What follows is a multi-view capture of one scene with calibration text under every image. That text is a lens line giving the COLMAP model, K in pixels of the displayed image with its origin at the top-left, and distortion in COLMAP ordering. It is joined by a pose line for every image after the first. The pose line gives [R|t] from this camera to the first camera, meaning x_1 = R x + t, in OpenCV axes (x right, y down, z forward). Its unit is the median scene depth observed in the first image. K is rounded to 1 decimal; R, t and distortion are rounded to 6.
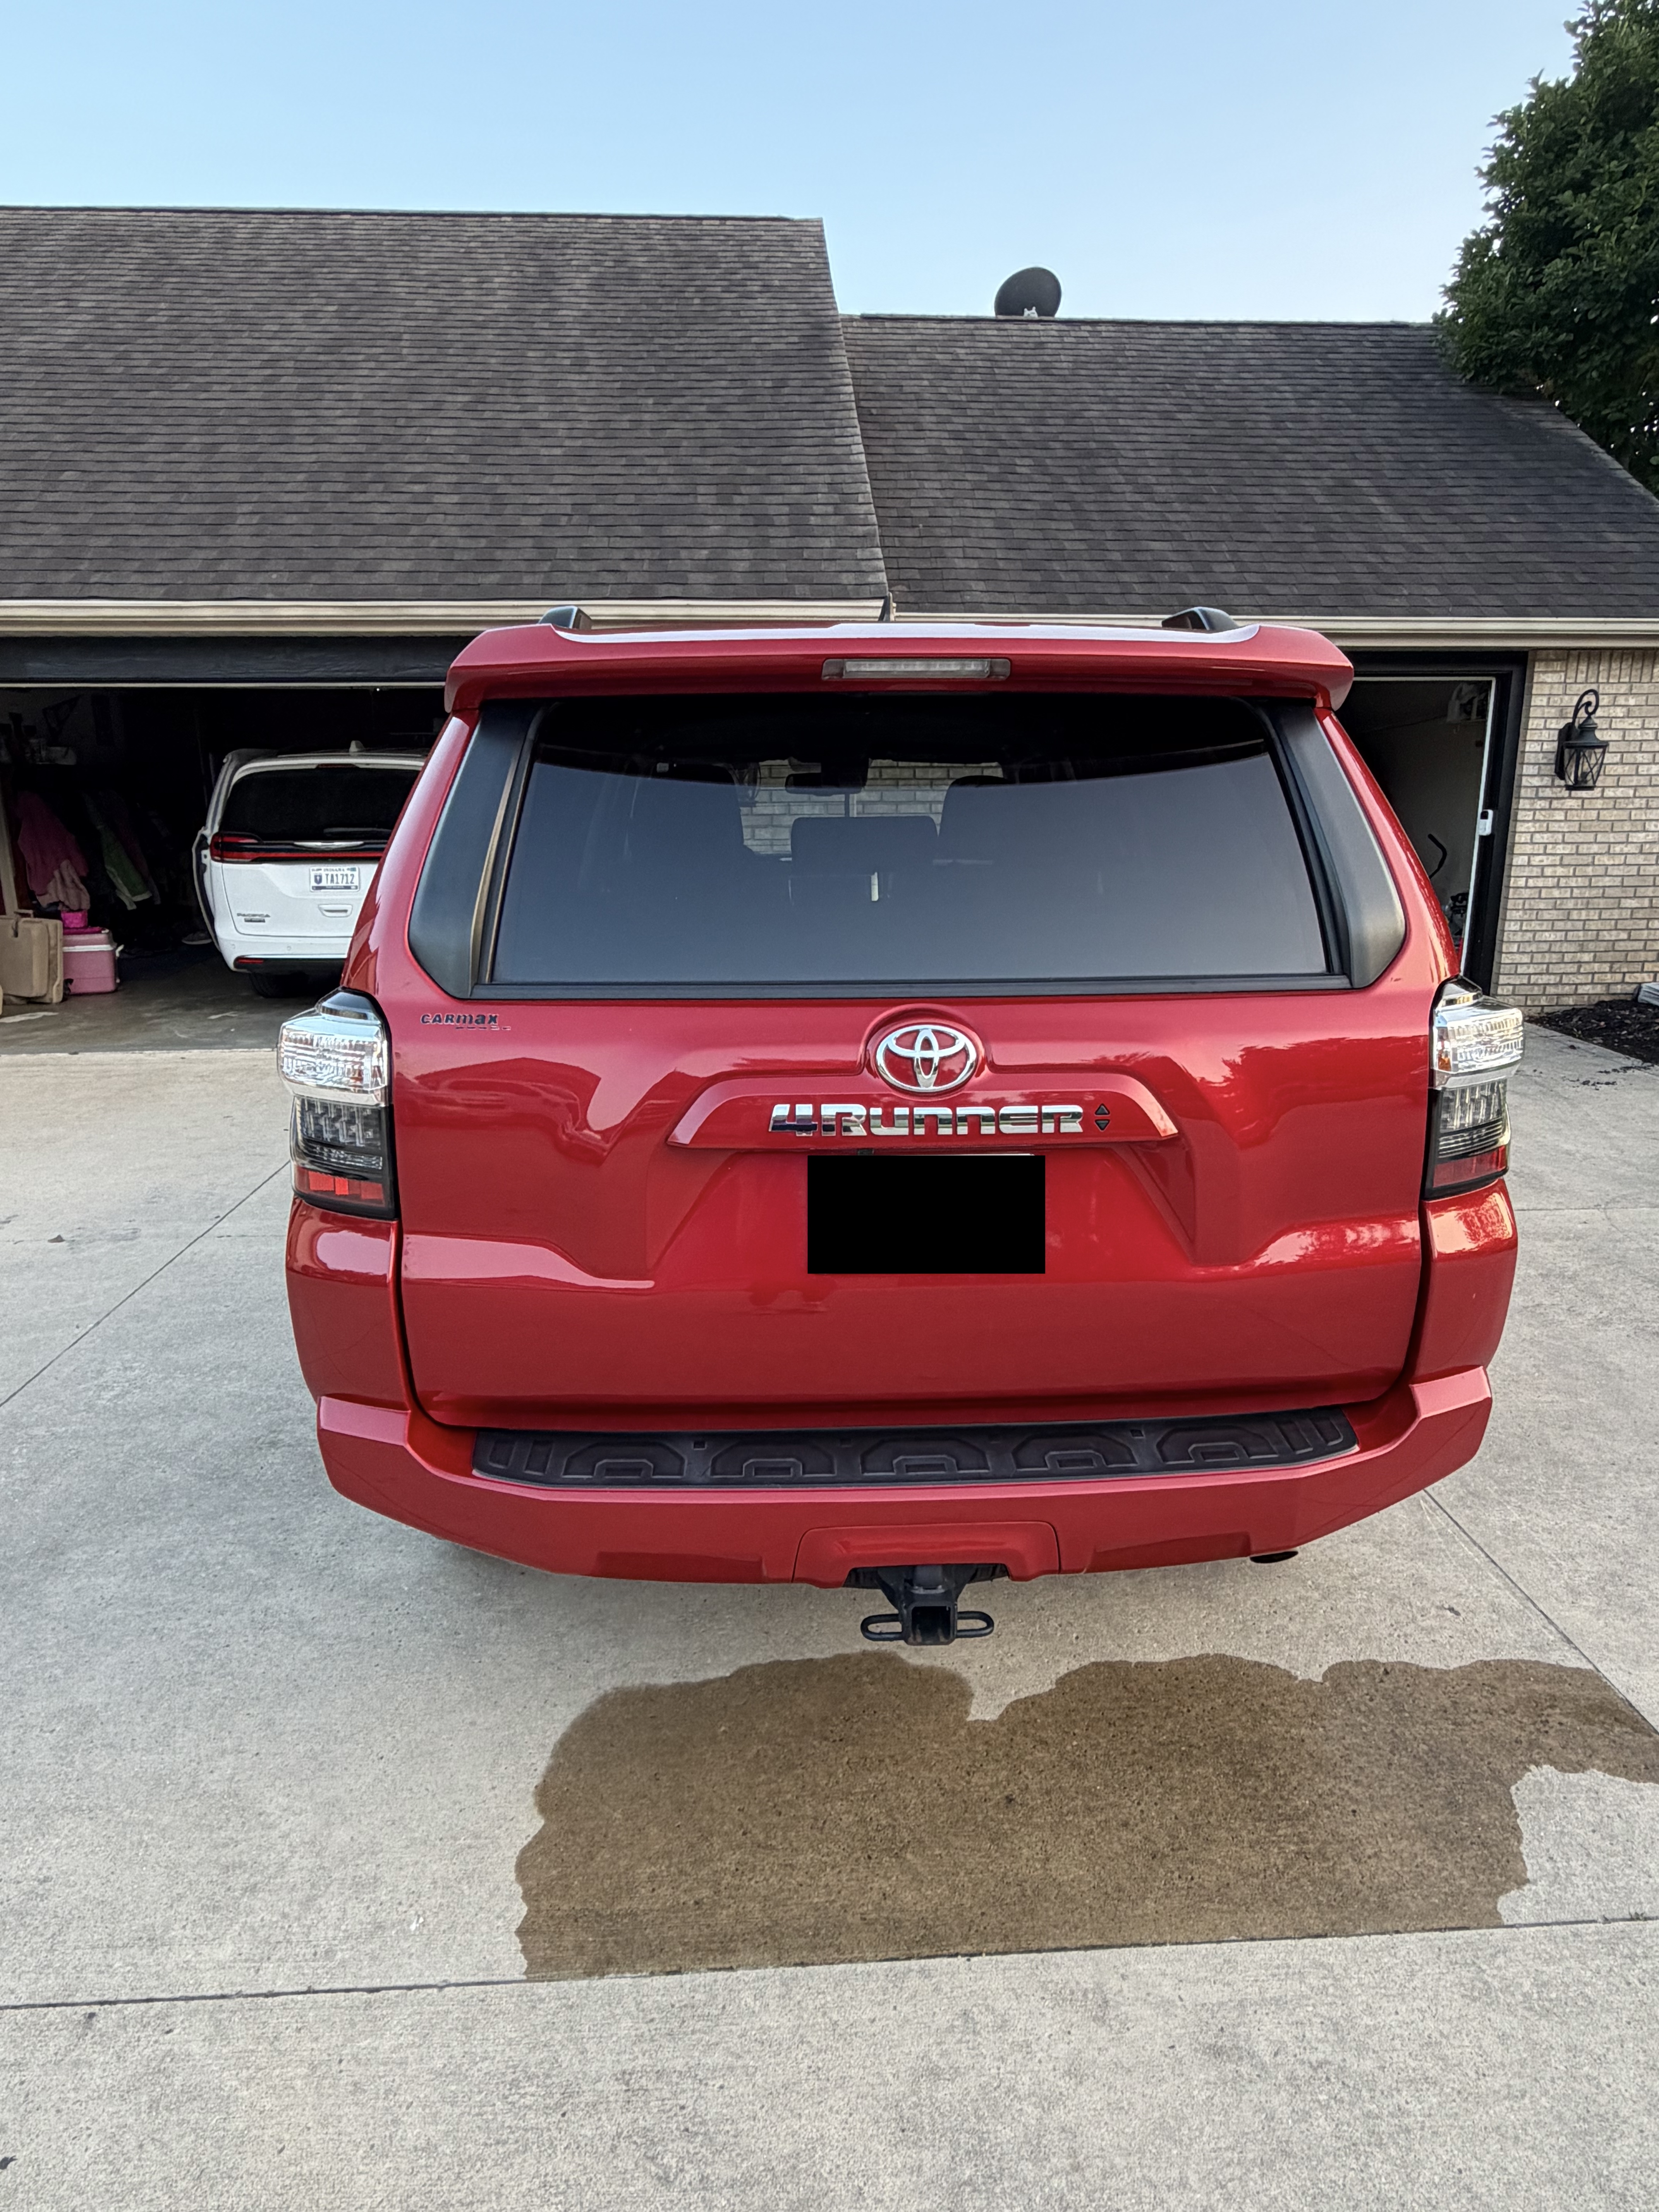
lens RADIAL K [[1305.1, 0, 839.1], [0, 1305.1, 1098.7], [0, 0, 1]] dist [-0.003246, 0.002152]
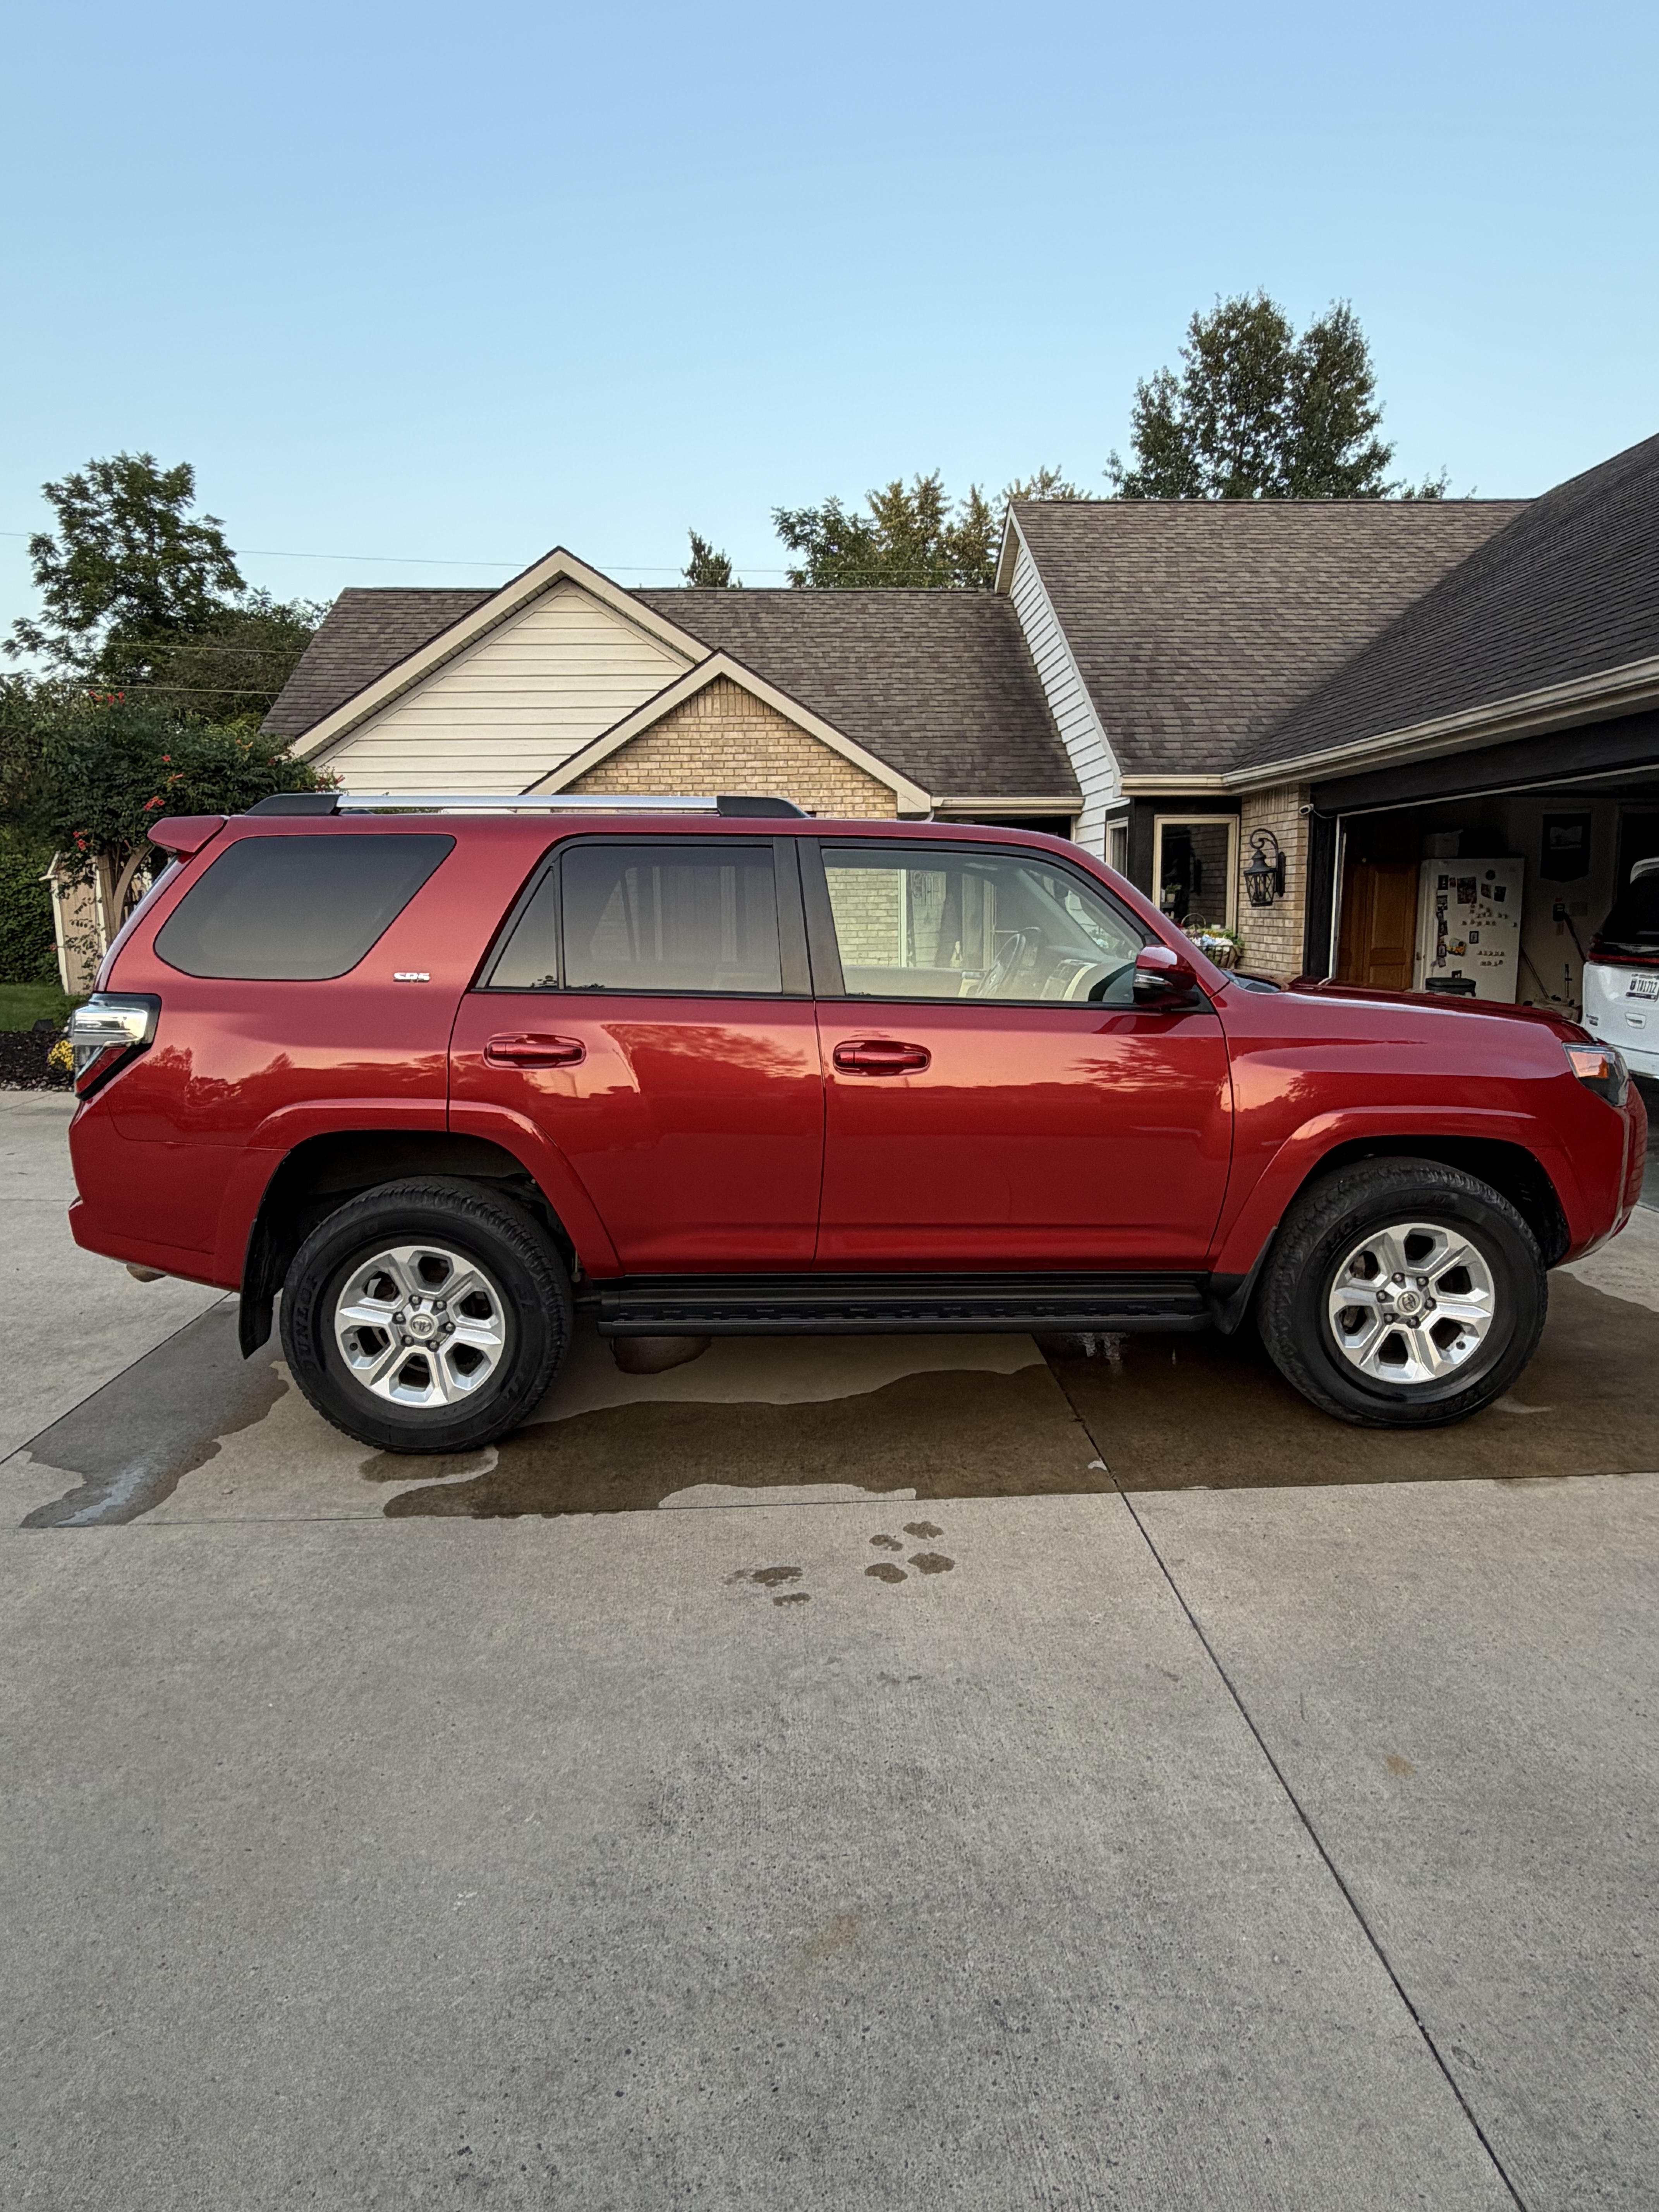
lens RADIAL K [[1305.1, 0, 839.1], [0, 1305.1, 1098.7], [0, 0, 1]] dist [-0.003246, 0.002152]
pose [[-0.014428, 0.157344, -0.987438, 2.191518], [-0.226284, 0.961407, 0.156502, -0.451144], [0.973955, 0.225699, 0.021733, 1.888934]]
